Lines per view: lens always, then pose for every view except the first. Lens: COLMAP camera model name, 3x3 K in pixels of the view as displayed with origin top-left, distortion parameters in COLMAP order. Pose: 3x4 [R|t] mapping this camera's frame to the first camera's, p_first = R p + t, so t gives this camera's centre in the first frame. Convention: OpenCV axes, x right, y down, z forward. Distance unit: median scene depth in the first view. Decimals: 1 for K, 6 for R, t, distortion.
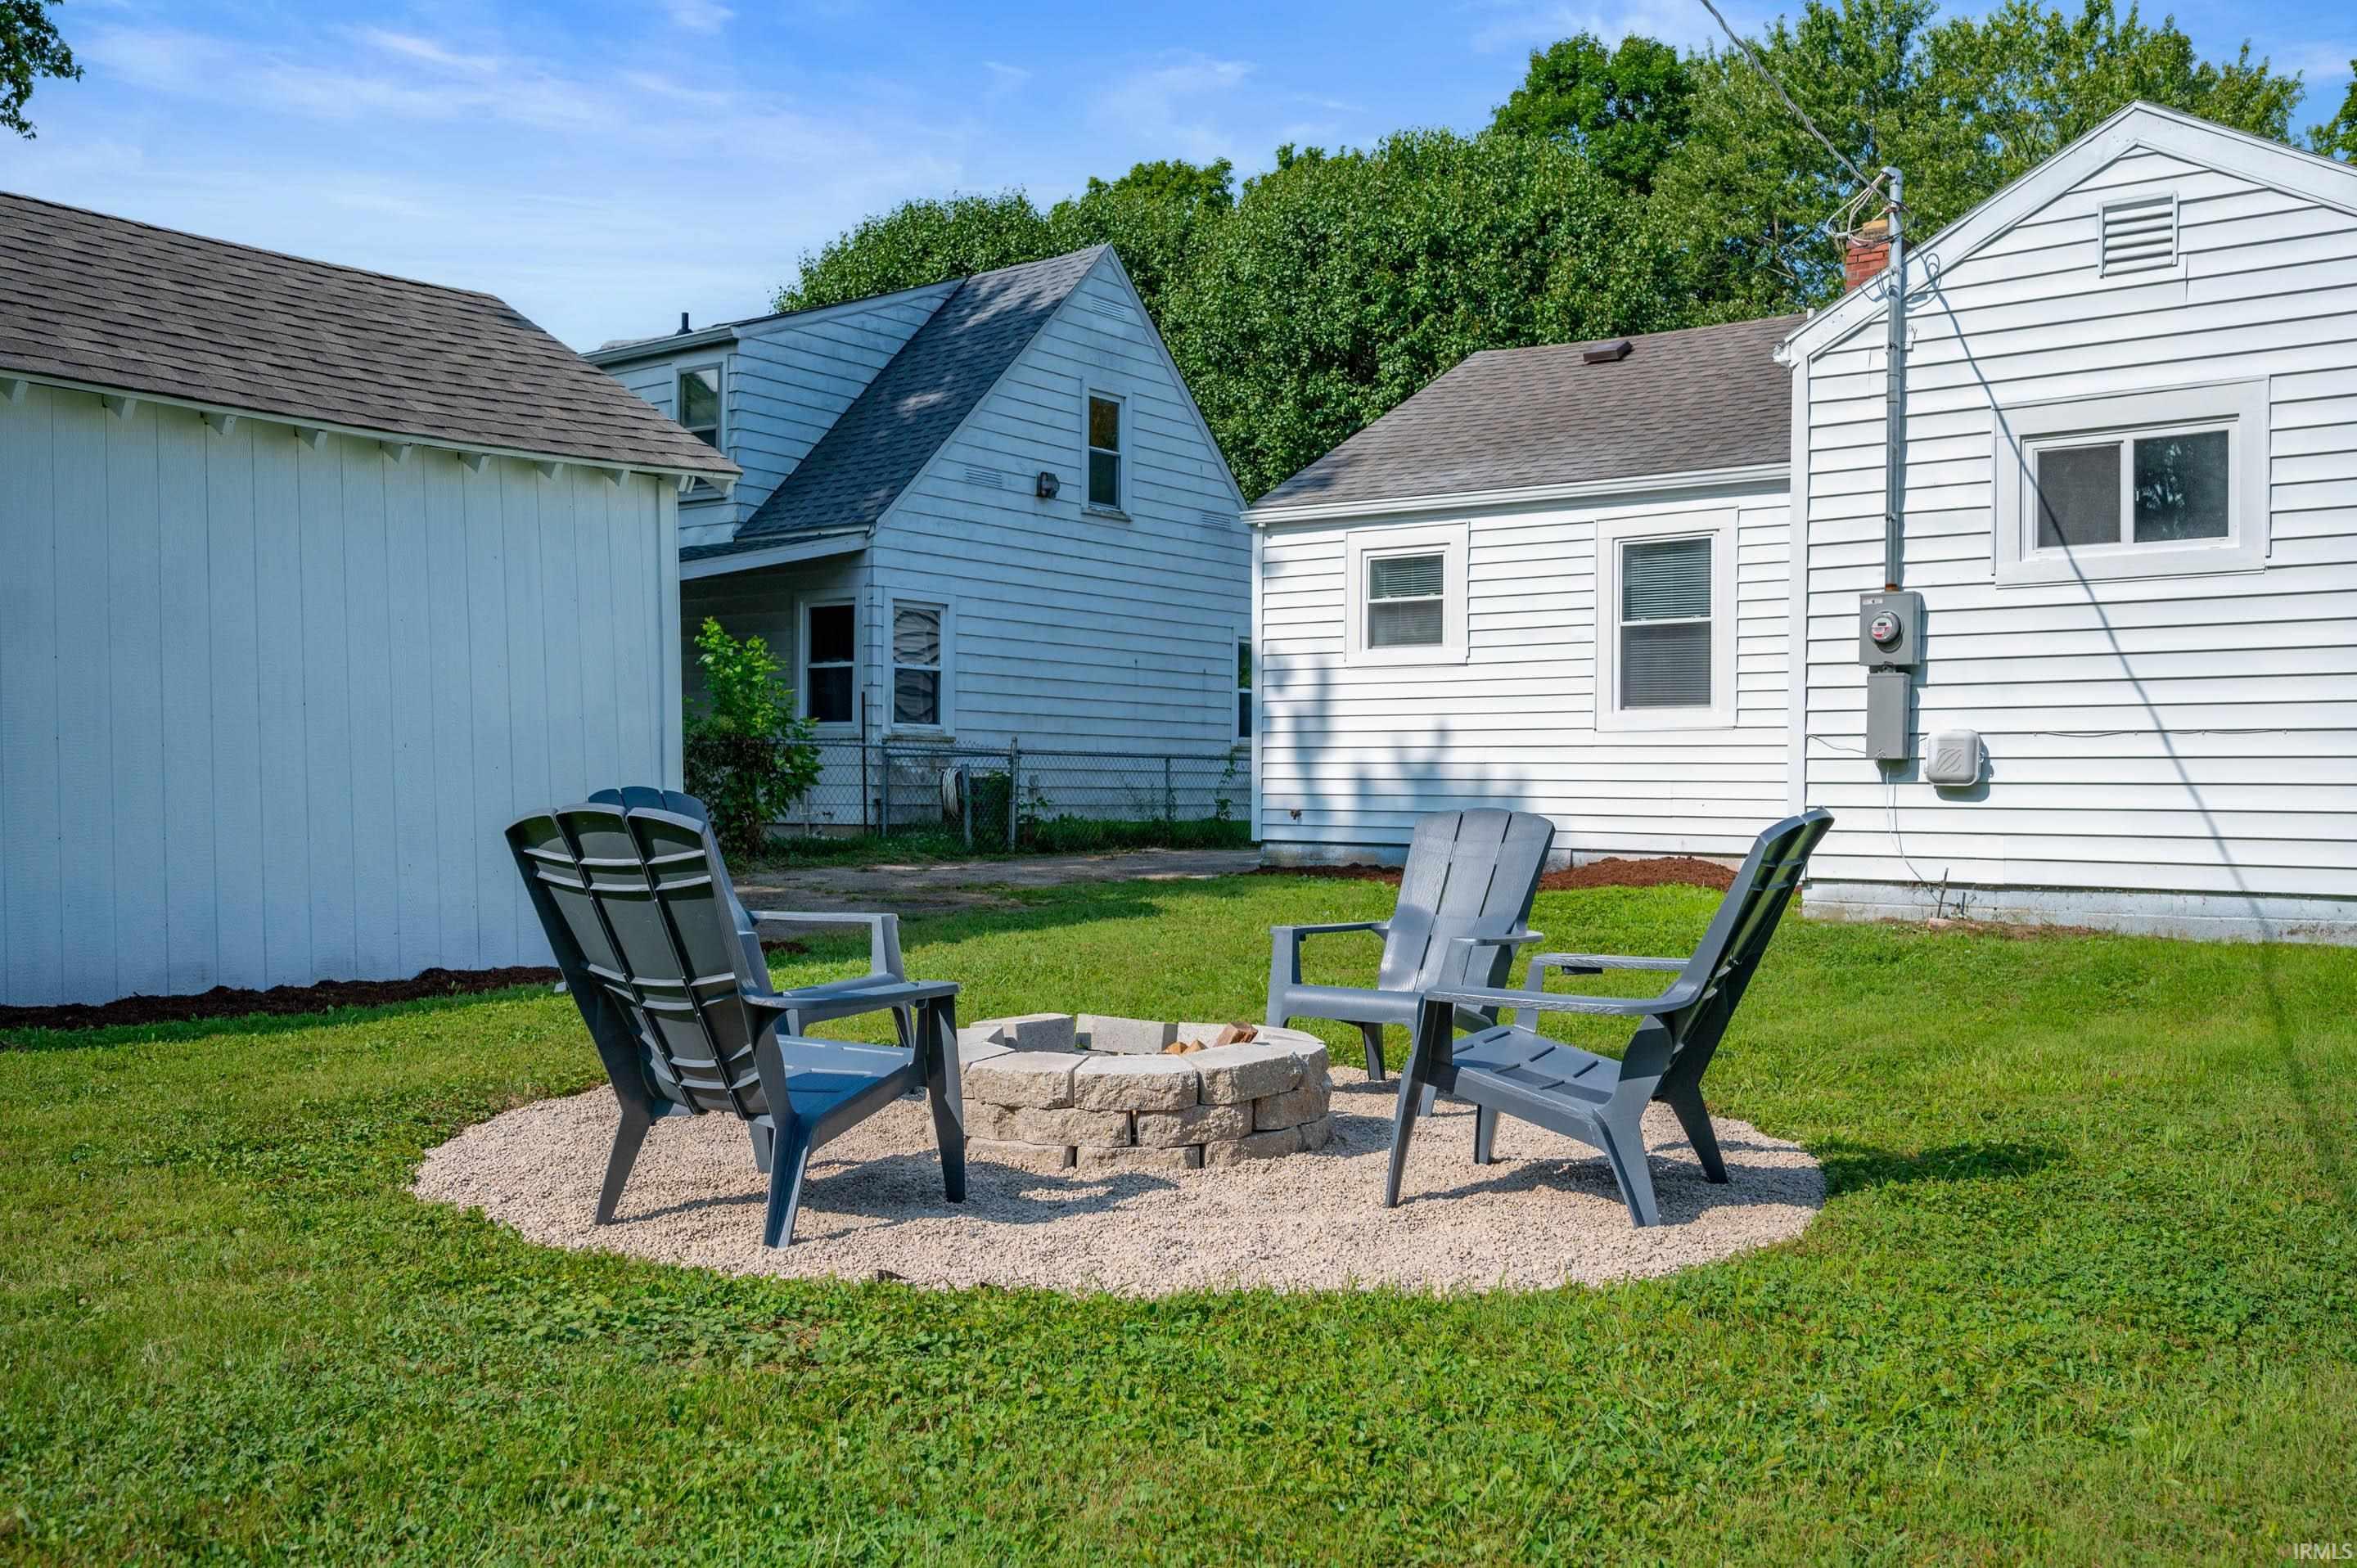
lens RADIAL K [[2026.2, 0, 1178.5], [0, 2026.2, 790.9], [0, 0, 1]] dist [0.014423, -0.000713]
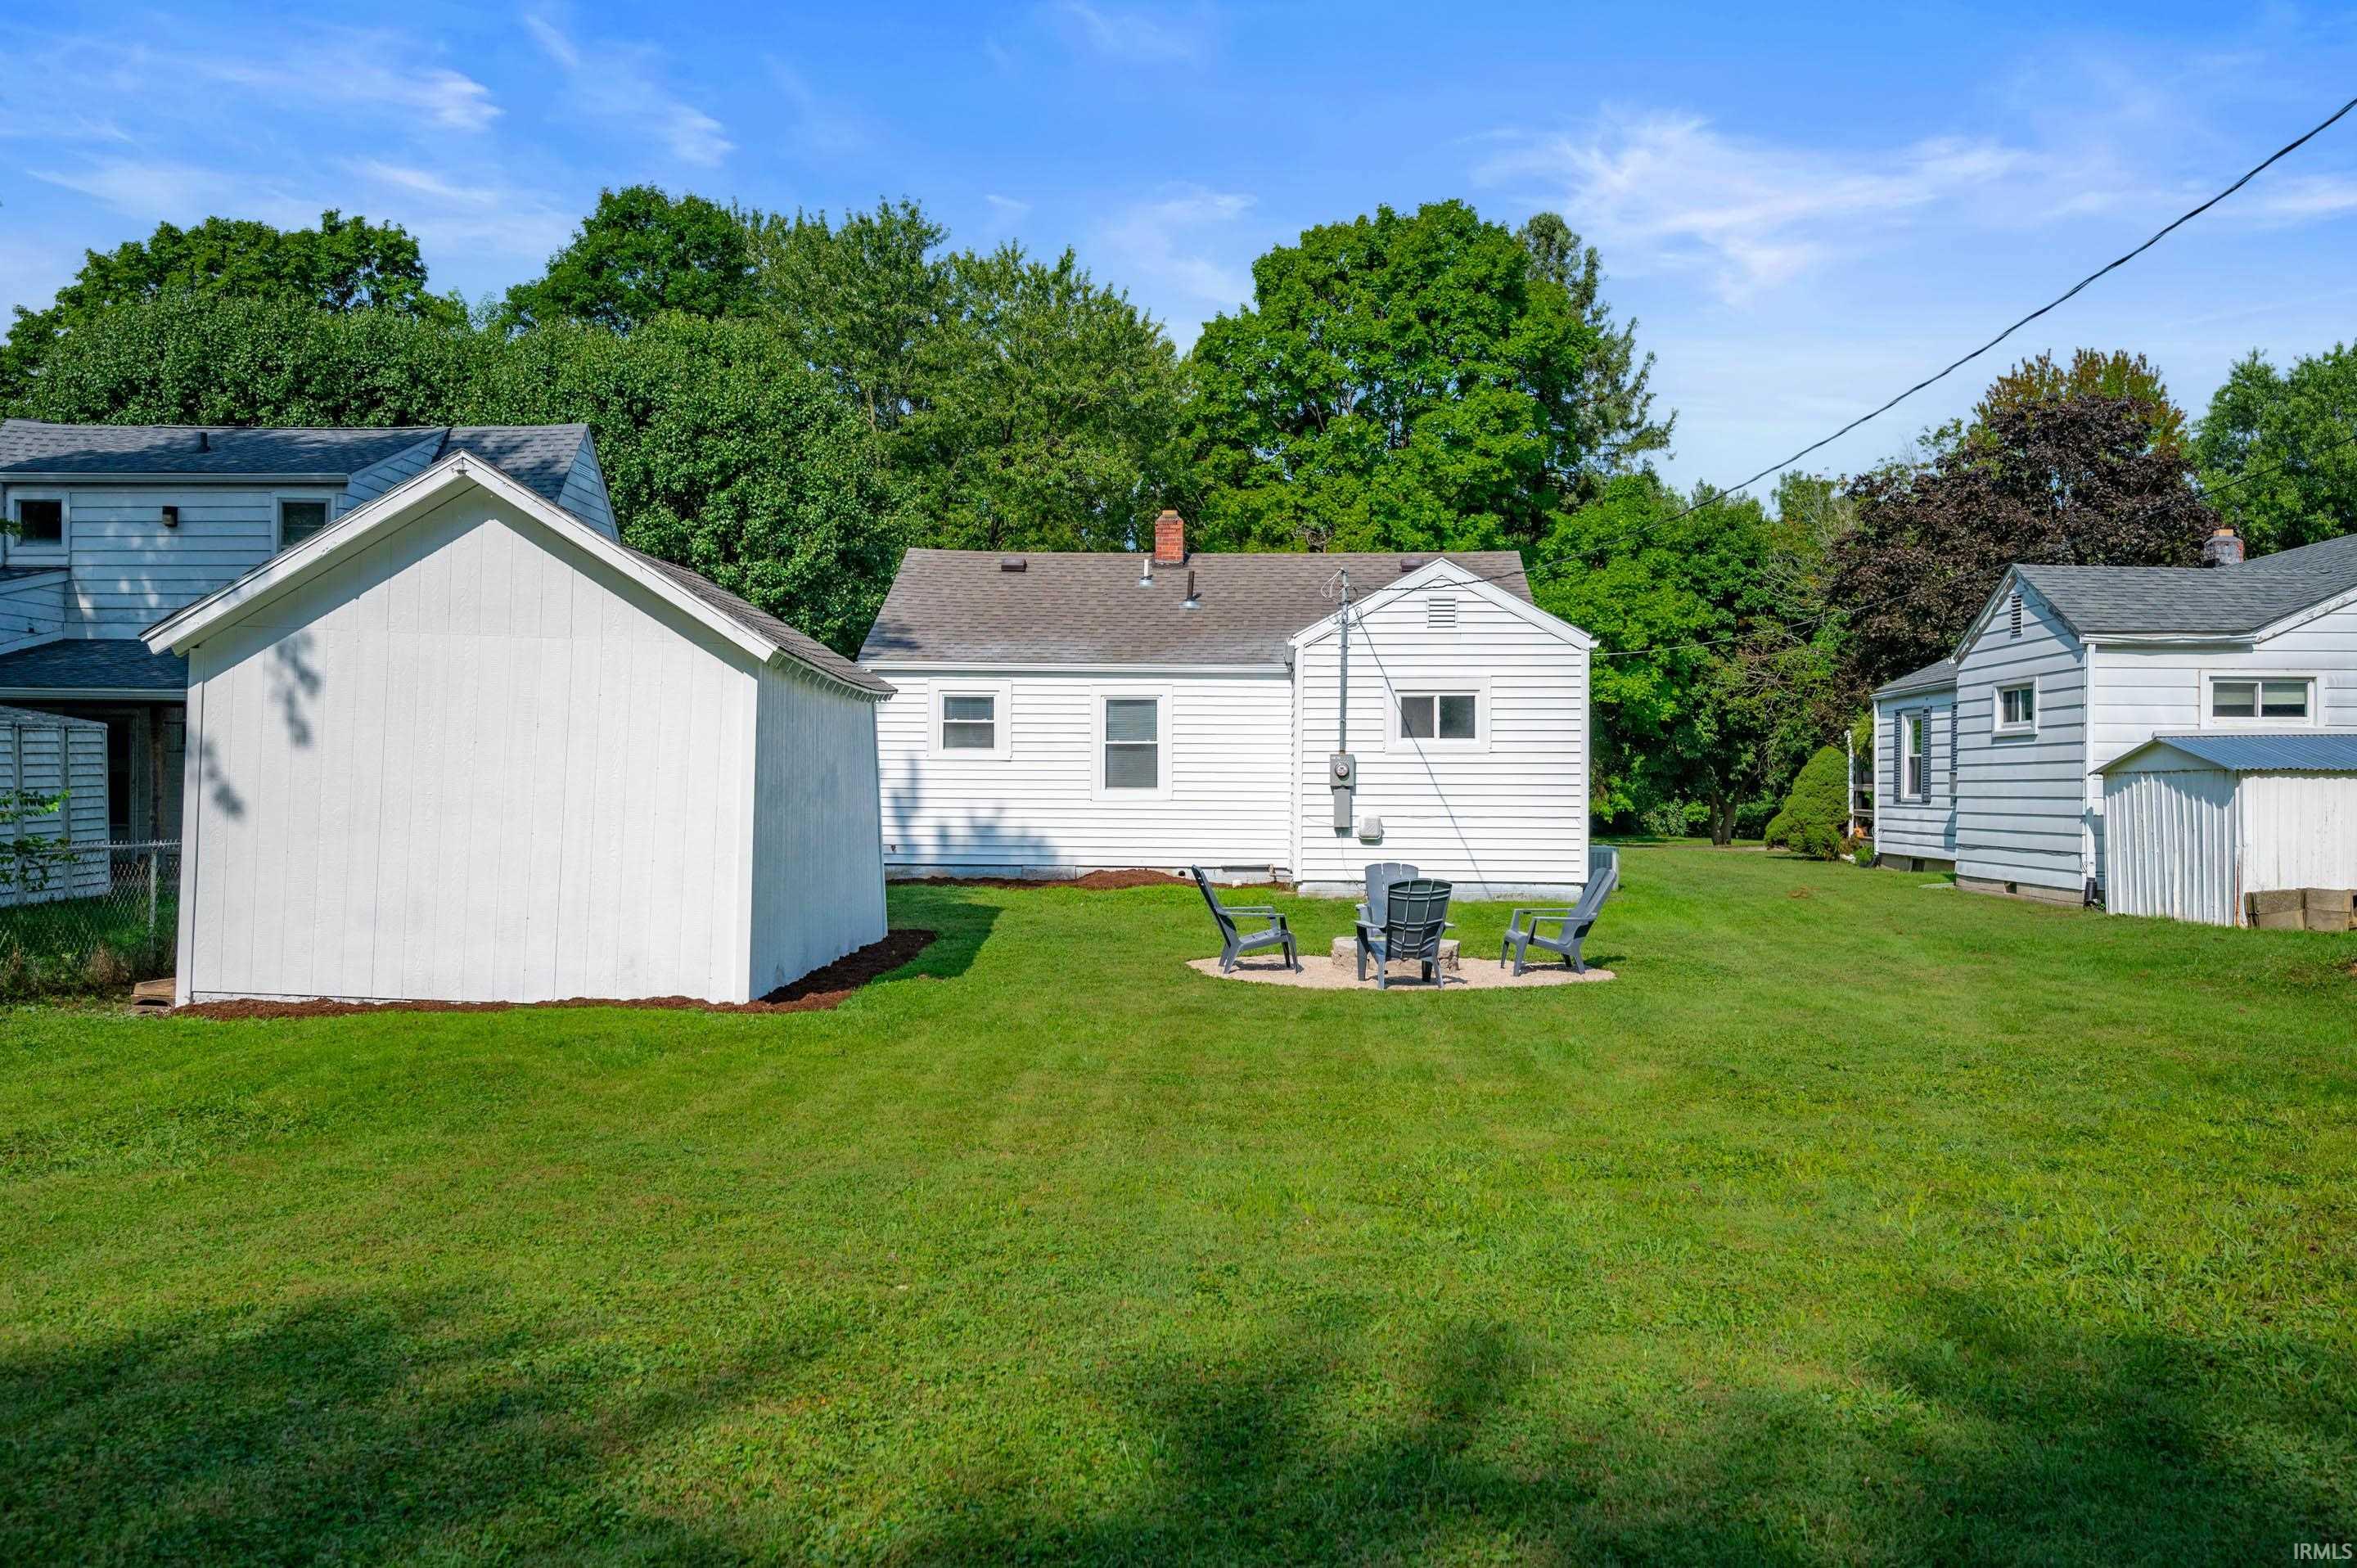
lens RADIAL K [[1893.6, 0, 1177.1], [0, 1893.6, 781.1], [0, 0, 1]] dist [0.004045, 0.003209]
pose [[0.826606, 0.000719, 0.562781, -0.720500], [0.001042, 0.999996, -0.002808, -0.044411], [-0.562781, 0.002907, 0.826601, -0.468844]]
